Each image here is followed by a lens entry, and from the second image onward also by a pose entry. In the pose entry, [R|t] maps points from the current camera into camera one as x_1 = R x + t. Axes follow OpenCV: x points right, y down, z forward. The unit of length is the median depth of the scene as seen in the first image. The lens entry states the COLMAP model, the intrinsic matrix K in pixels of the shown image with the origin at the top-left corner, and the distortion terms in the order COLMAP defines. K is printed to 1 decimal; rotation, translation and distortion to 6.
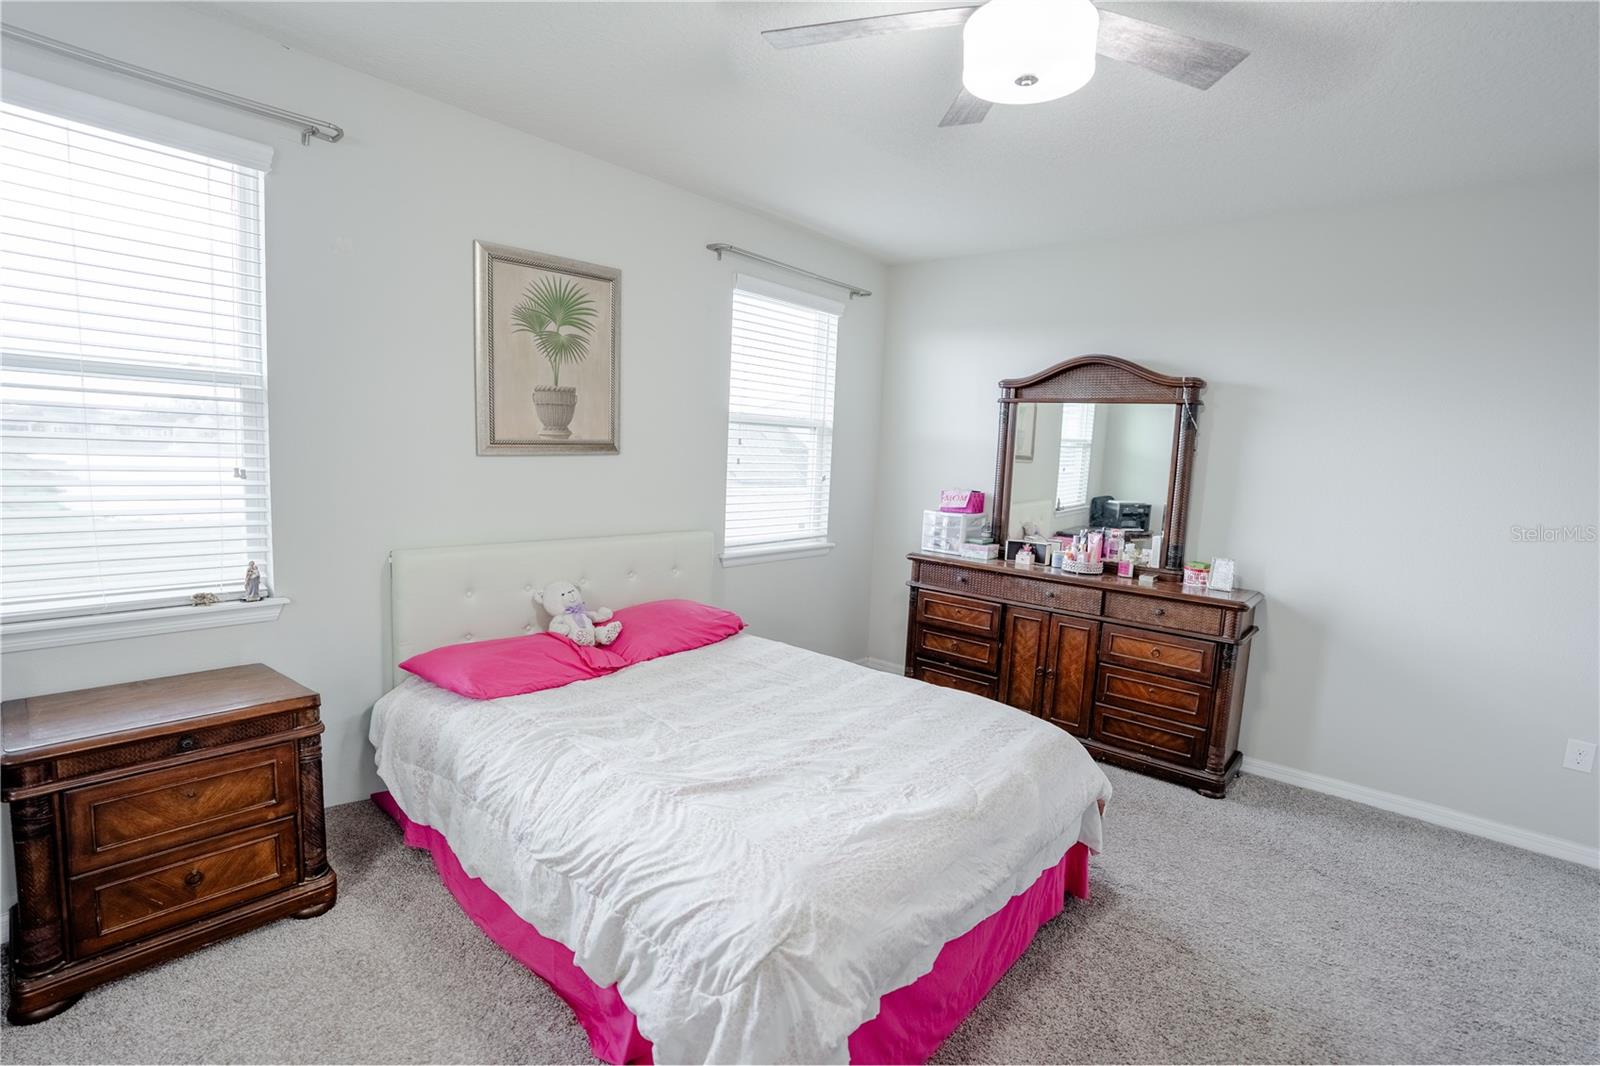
lens RADIAL K [[743.2, 0, 799.4], [0, 743.2, 530.4], [0, 0, 1]] dist [-0.067513, 0.024887]
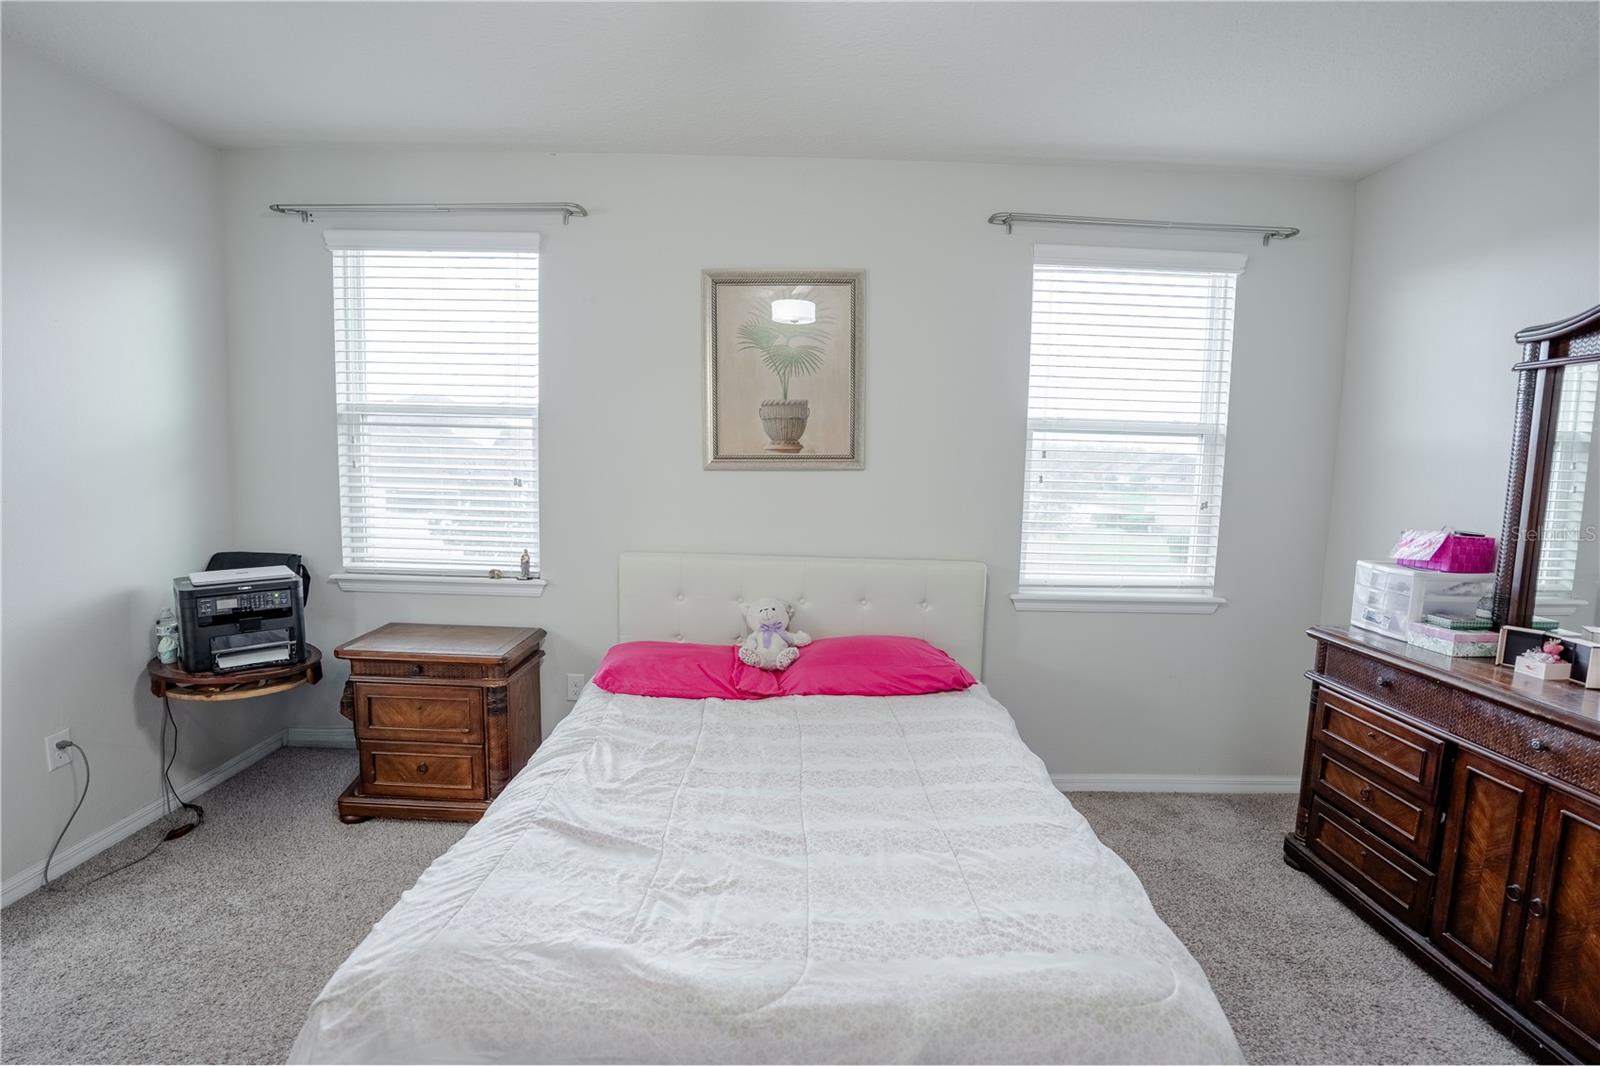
lens RADIAL K [[743.2, 0, 799.5], [0, 743.2, 530.4], [0, 0, 1]] dist [-0.067513, 0.024887]
pose [[0.659970, 0.049116, -0.749685, 0.441659], [-0.078531, 0.996904, -0.003820, -0.019674], [0.747177, 0.061394, 0.661784, 0.371556]]
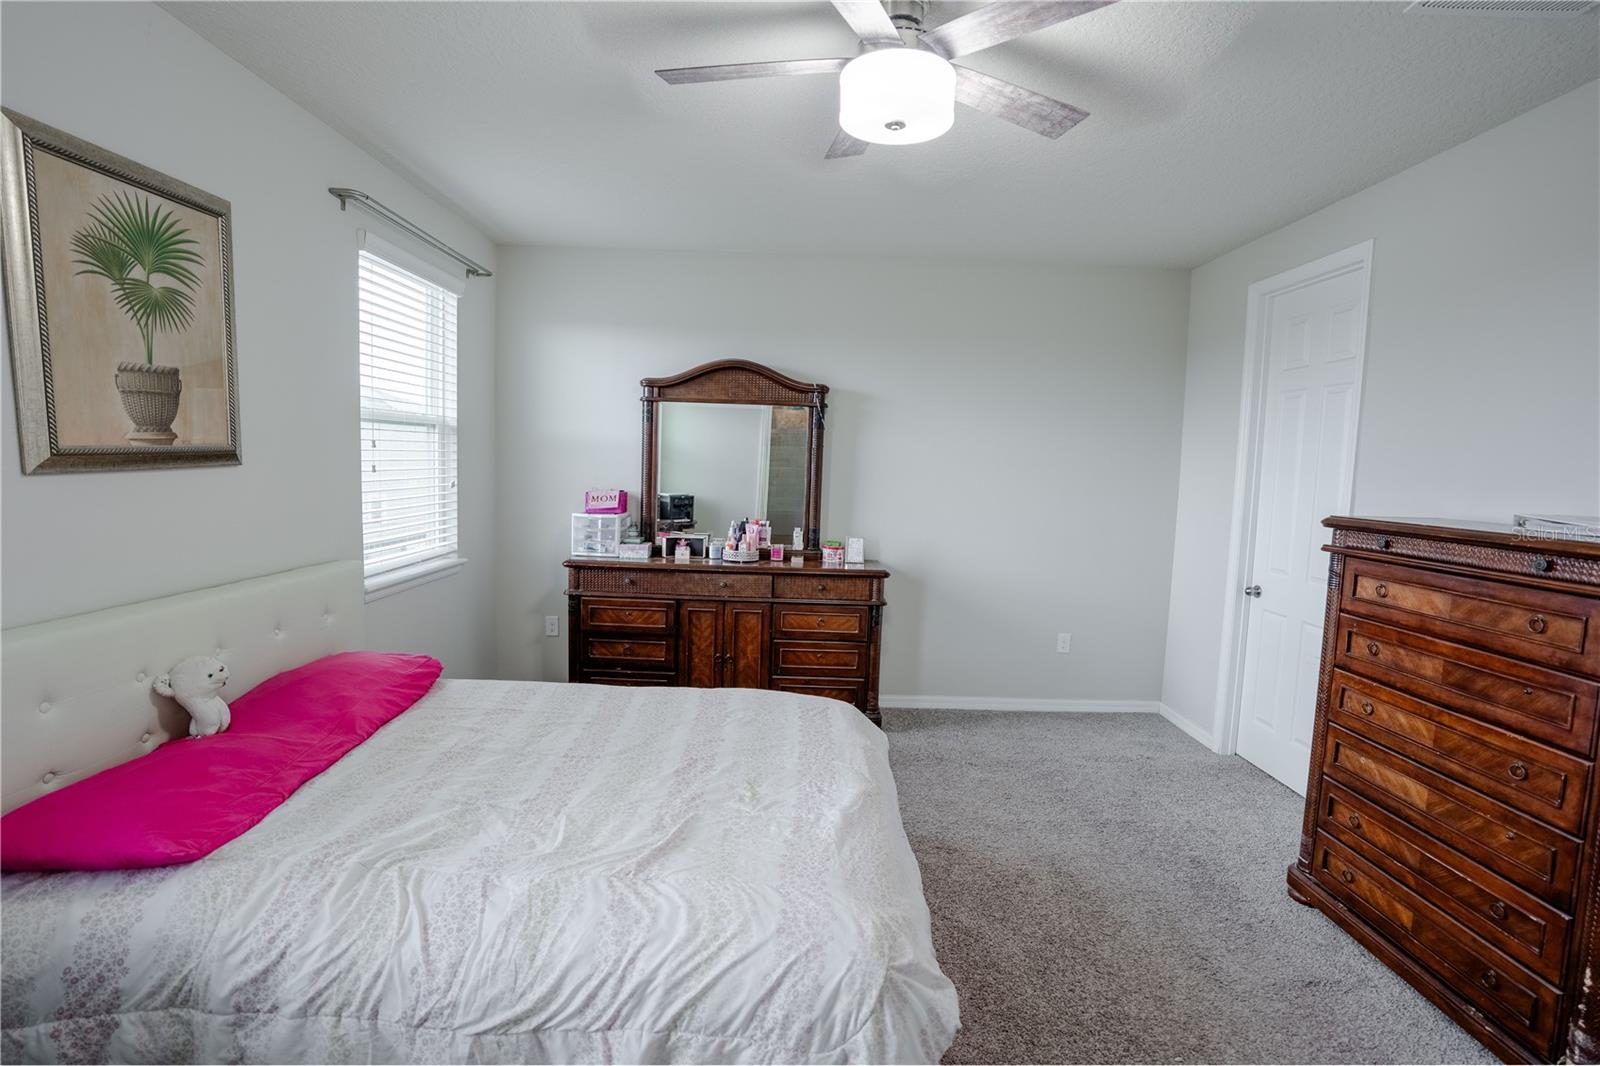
lens RADIAL K [[743.2, 0, 803.0], [0, 743.2, 530.0], [0, 0, 1]] dist [-0.067513, 0.024887]
pose [[0.751941, -0.082936, 0.653992, -0.324895], [0.075161, 0.996371, 0.039938, -0.031137], [-0.654931, 0.019124, 0.755446, 0.142621]]
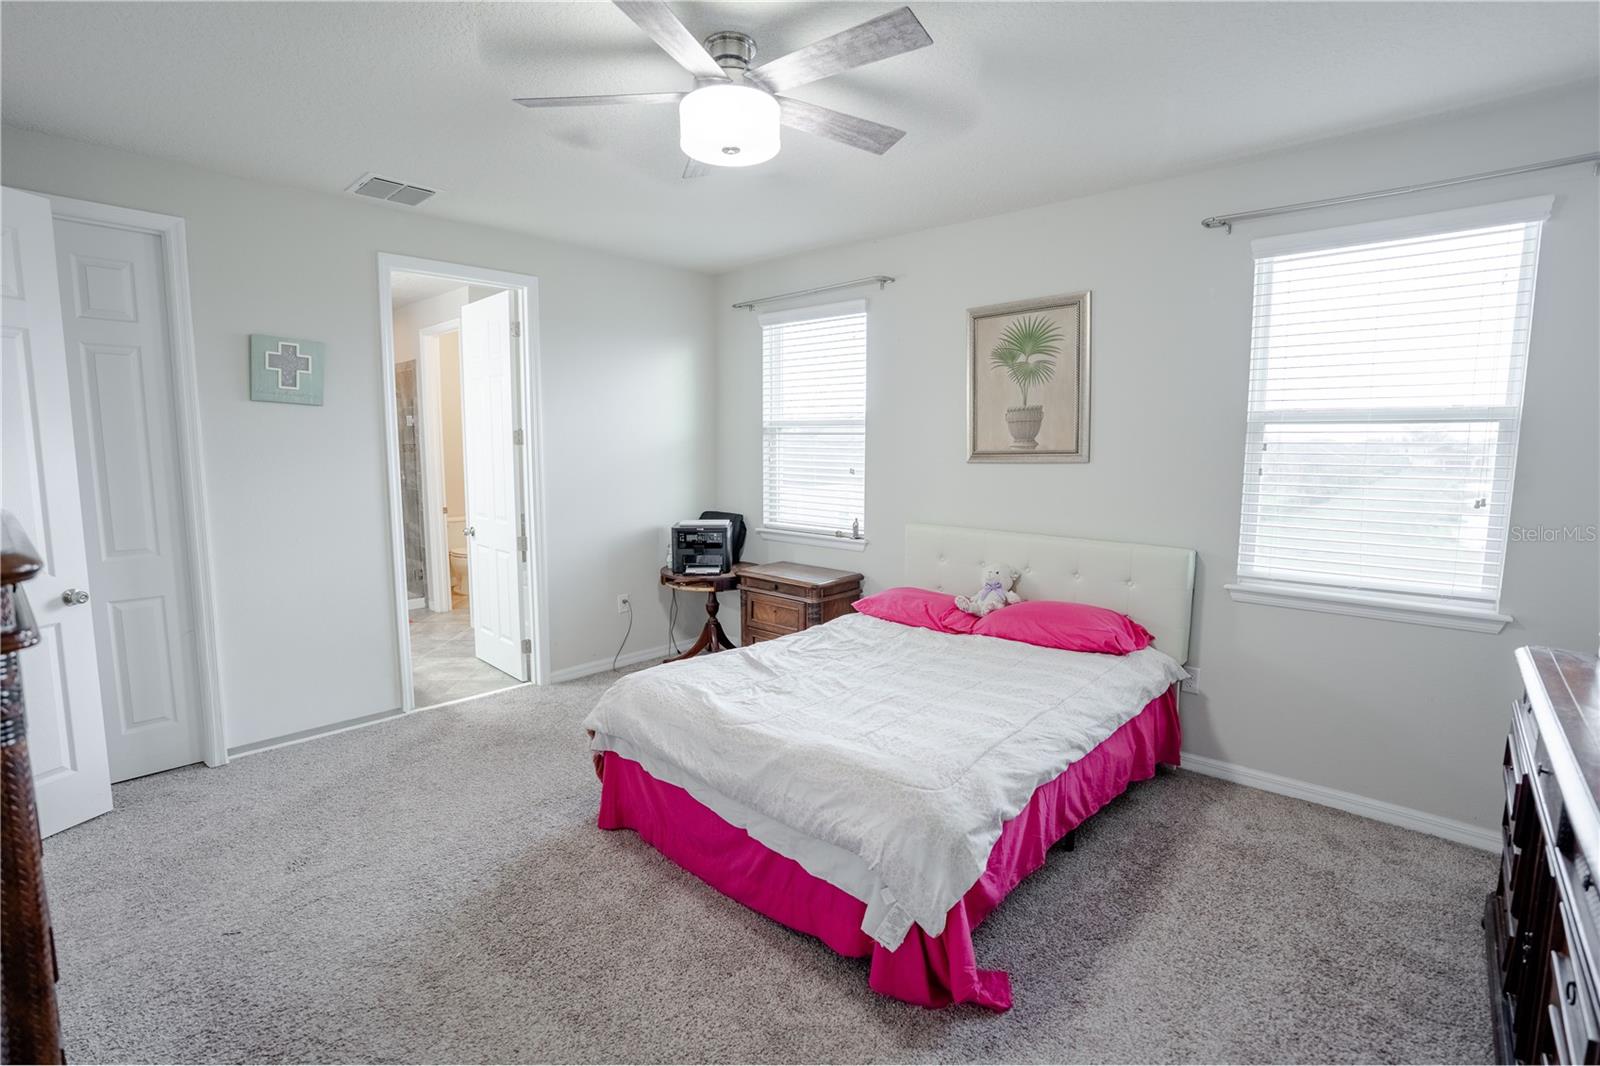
lens RADIAL K [[743.2, 0, 796.9], [0, 743.2, 531.7], [0, 0, 1]] dist [-0.067513, 0.024887]
pose [[-0.026344, 0.070878, -0.997137, 0.918773], [-0.118205, 0.990264, 0.073513, -0.035986], [0.992640, 0.119803, -0.017709, 0.681284]]
